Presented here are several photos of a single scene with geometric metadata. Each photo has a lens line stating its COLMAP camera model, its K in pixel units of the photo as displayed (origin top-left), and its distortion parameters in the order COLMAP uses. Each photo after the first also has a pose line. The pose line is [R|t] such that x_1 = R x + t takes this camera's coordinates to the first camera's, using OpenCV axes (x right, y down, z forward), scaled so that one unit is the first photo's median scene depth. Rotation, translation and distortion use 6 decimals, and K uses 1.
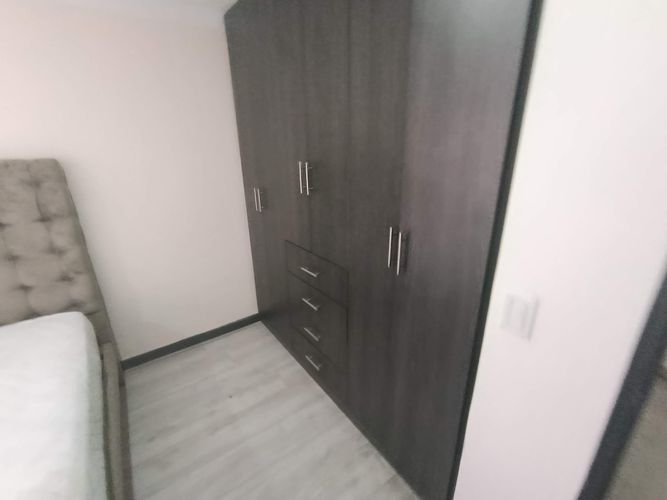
lens RADIAL K [[299.7, 0, 331.9], [0, 299.7, 250.5], [0, 0, 1]] dist [0.000782, -0.000783]
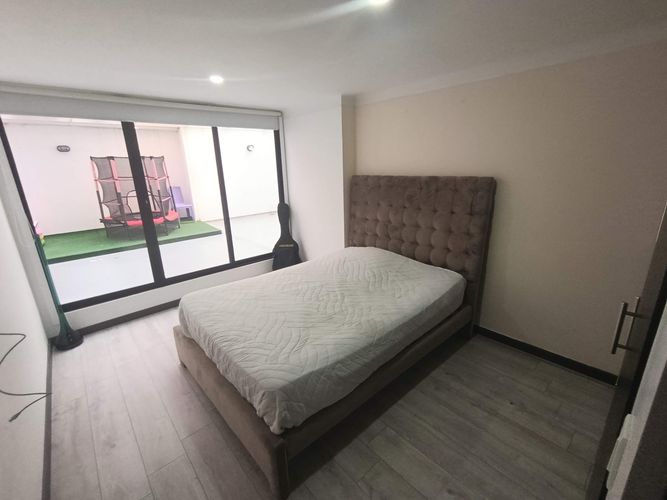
lens RADIAL K [[299.7, 0, 331.9], [0, 299.7, 250.5], [0, 0, 1]] dist [0.000782, -0.000783]
pose [[0.096743, 0.290450, -0.951987, 0.509844], [-0.305013, 0.919106, 0.249422, -0.092456], [0.947422, 0.266239, 0.177508, 0.068261]]
